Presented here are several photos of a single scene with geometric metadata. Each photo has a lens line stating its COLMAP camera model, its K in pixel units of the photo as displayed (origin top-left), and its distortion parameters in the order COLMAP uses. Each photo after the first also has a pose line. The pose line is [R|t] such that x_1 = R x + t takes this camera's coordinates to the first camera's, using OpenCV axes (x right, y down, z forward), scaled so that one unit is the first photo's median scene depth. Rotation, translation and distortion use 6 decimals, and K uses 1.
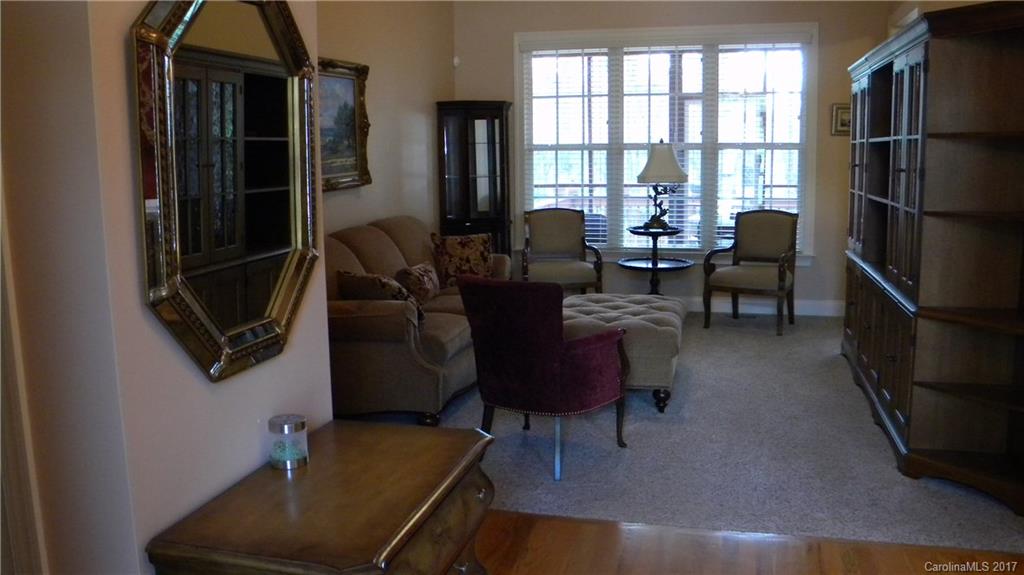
lens RADIAL K [[859.9, 0, 512.0], [0, 859.9, 287.5], [0, 0, 1]] dist [-0.192715, 0.180136]
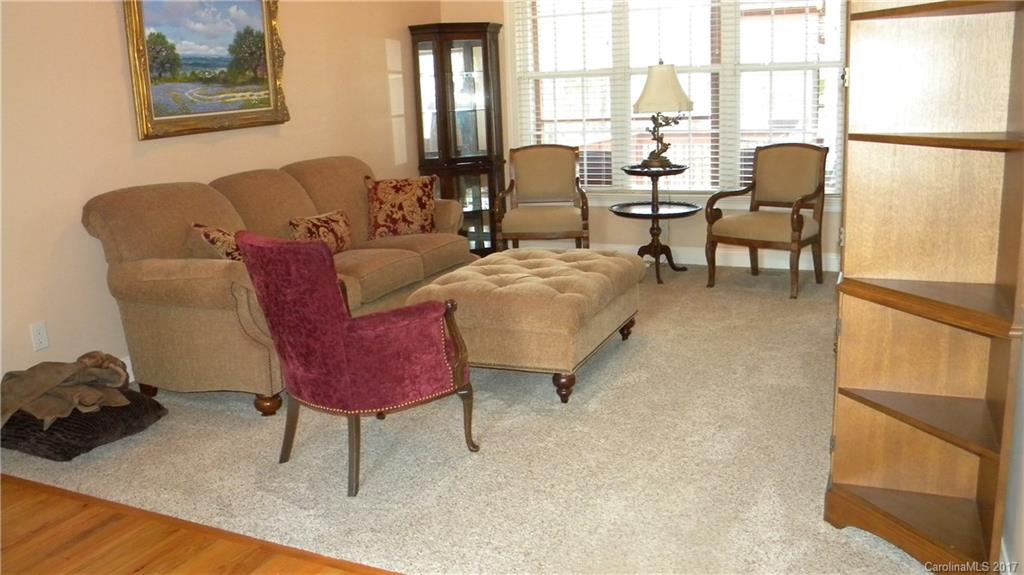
lens RADIAL K [[859.9, 0, 512.0], [0, 859.9, 287.5], [0, 0, 1]] dist [-0.192715, 0.180136]
pose [[0.986873, 0.009676, -0.161208, 0.167992], [0.001330, 0.997683, 0.068028, -0.008192], [0.161493, -0.067349, 0.984573, 0.145794]]
